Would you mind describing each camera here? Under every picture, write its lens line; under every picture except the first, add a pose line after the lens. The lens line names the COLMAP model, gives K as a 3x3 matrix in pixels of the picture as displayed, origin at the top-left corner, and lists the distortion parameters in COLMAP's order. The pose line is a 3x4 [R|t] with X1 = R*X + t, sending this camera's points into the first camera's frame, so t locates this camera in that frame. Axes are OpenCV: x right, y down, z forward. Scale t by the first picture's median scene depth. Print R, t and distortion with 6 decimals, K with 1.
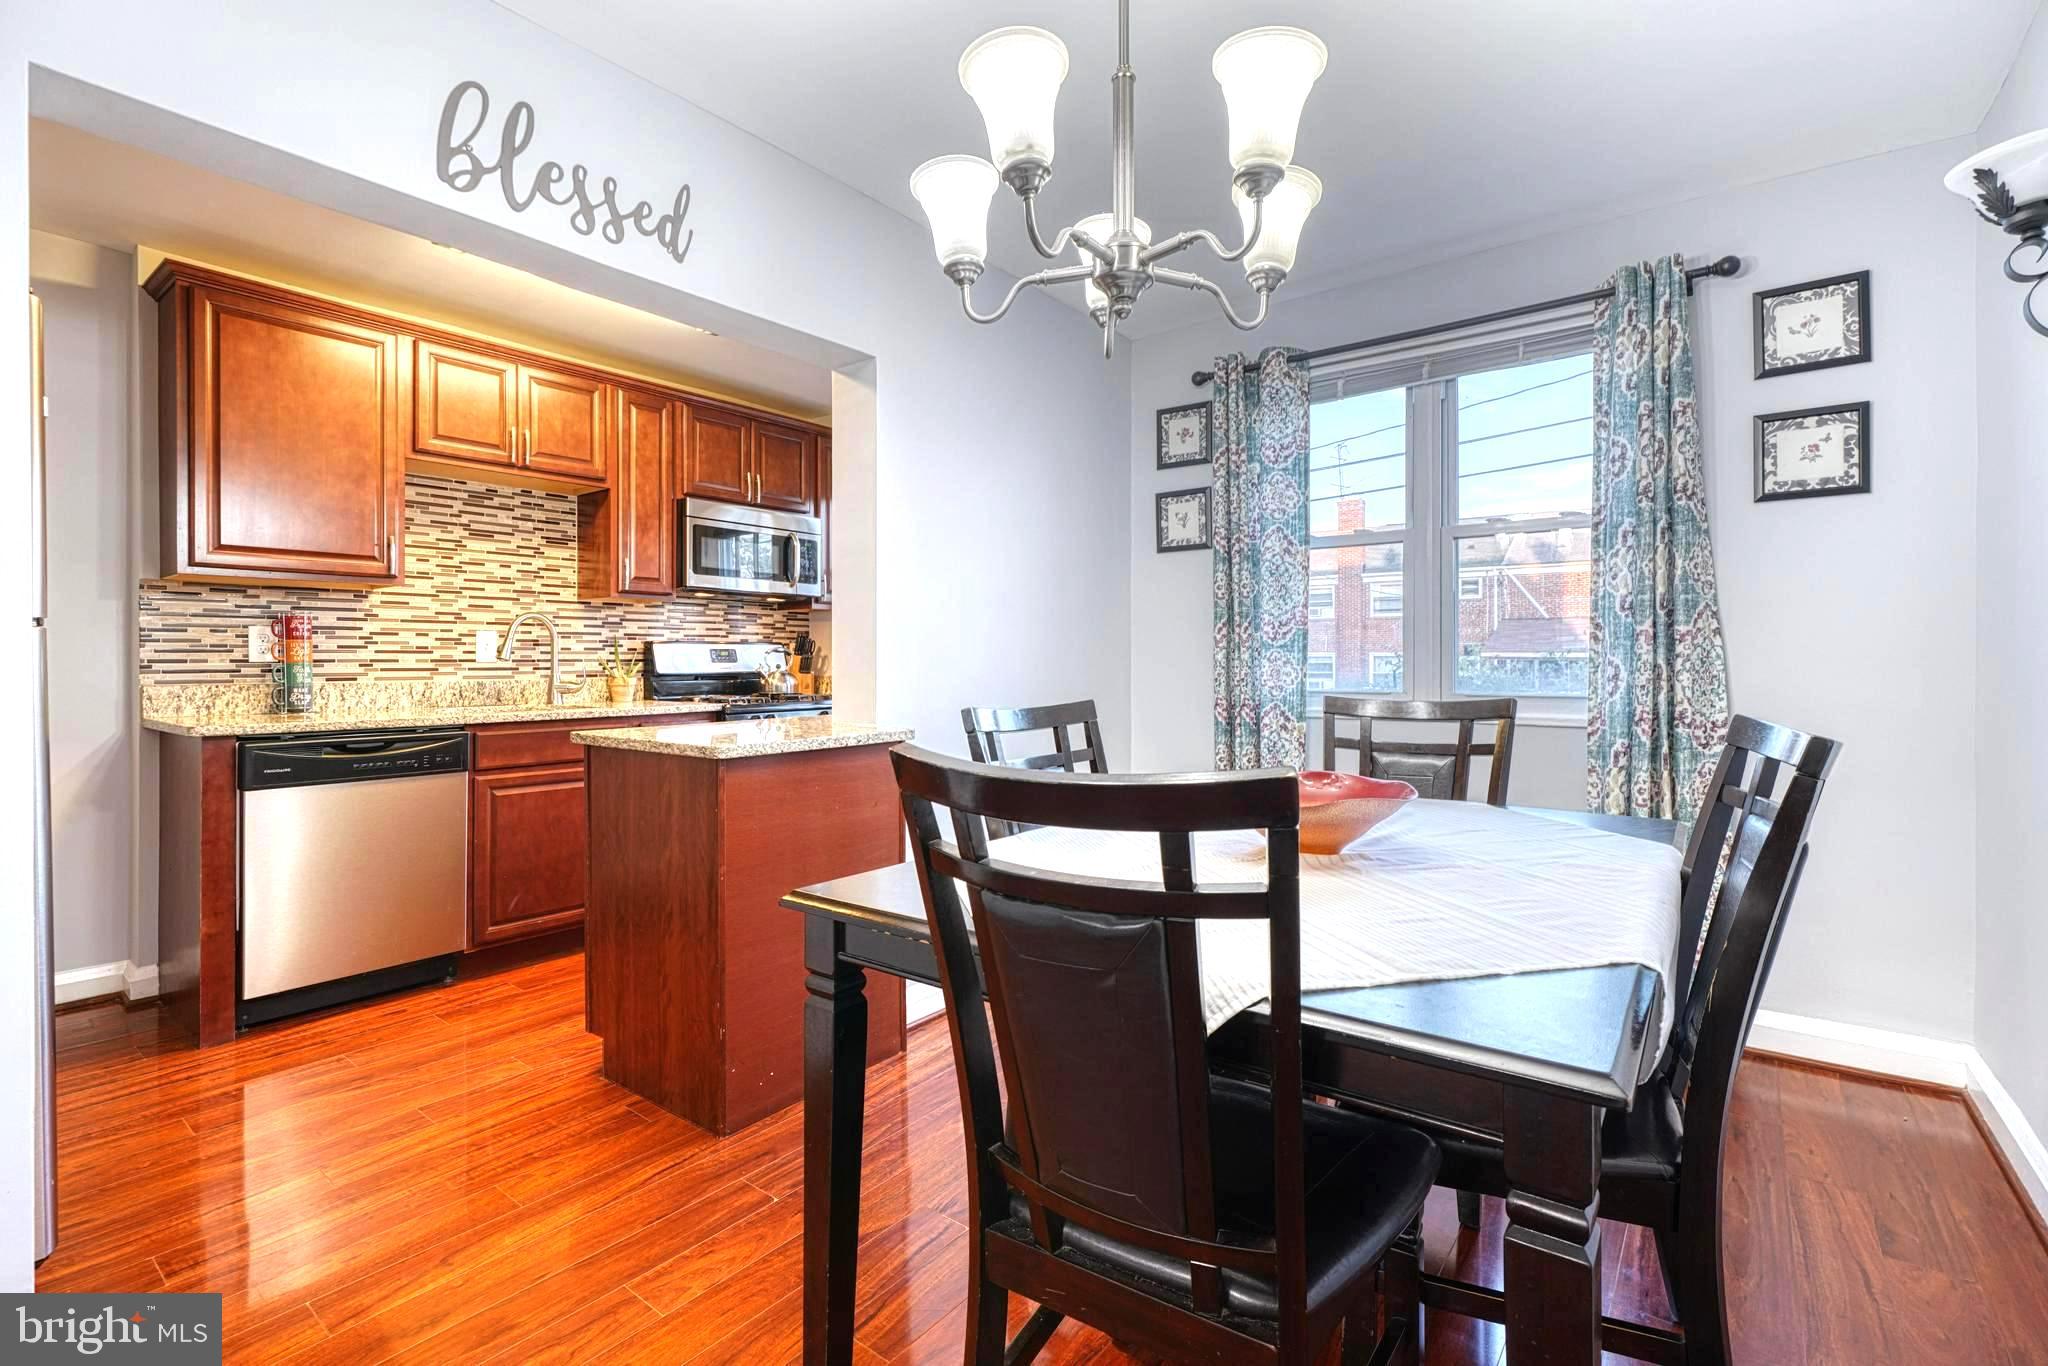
lens RADIAL K [[900.3, 0, 1024.0], [0, 900.3, 683.0], [0, 0, 1]] dist [0.000268, -0.000035]
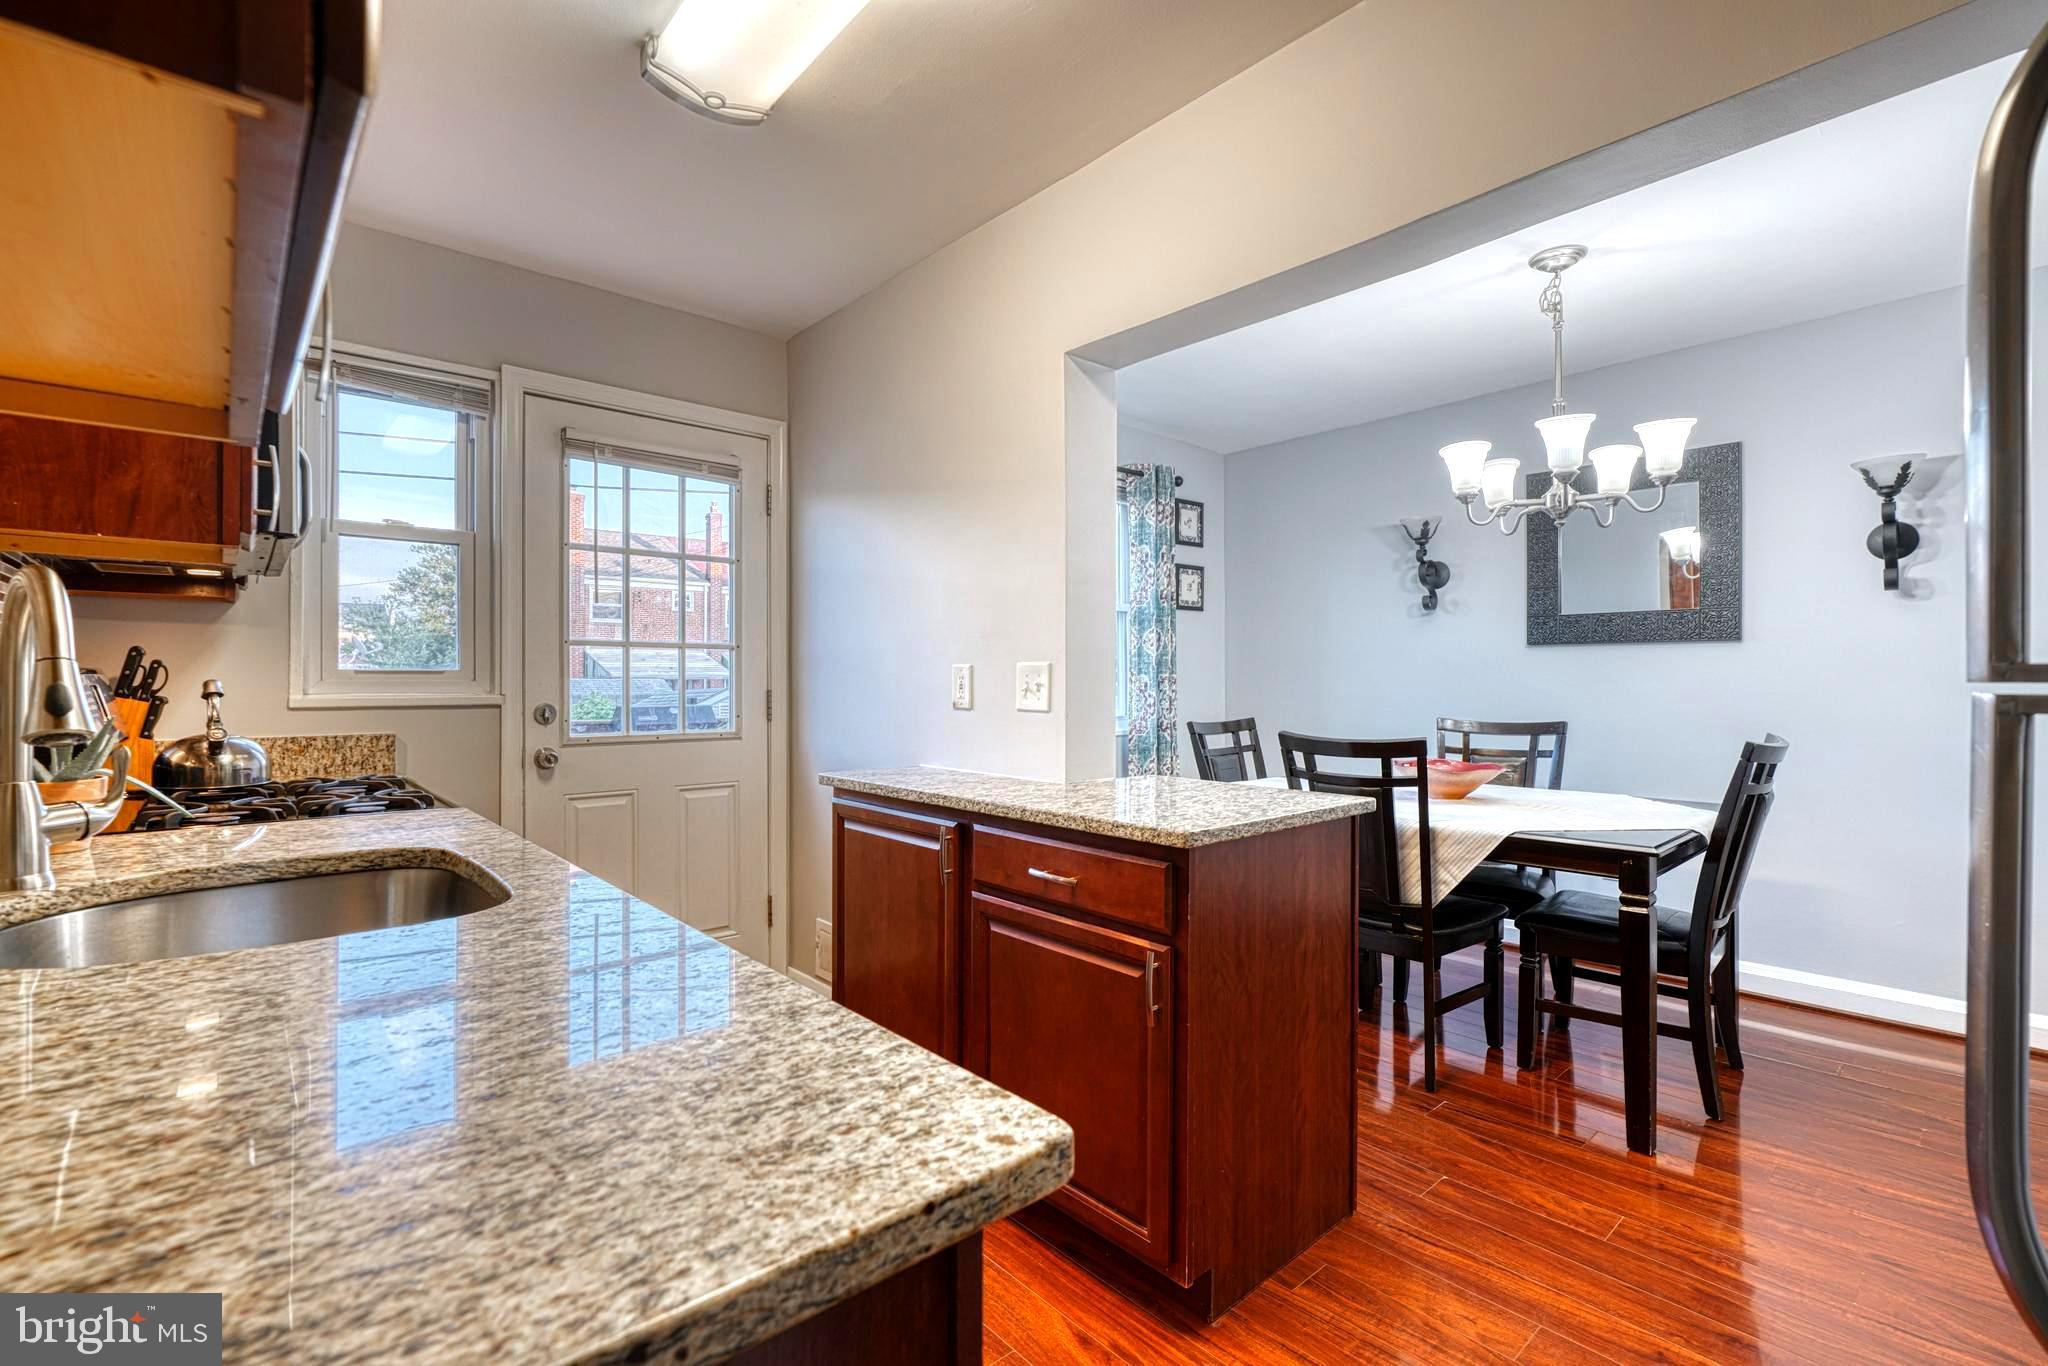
lens RADIAL K [[900.3, 0, 1024.0], [0, 900.3, 683.0], [0, 0, 1]] dist [0.000268, -0.000035]
pose [[0.188263, 0.000590, 0.982119, -1.158711], [-0.005741, 0.999983, 0.000500, -0.045708], [-0.982102, -0.005733, 0.188263, 1.007475]]
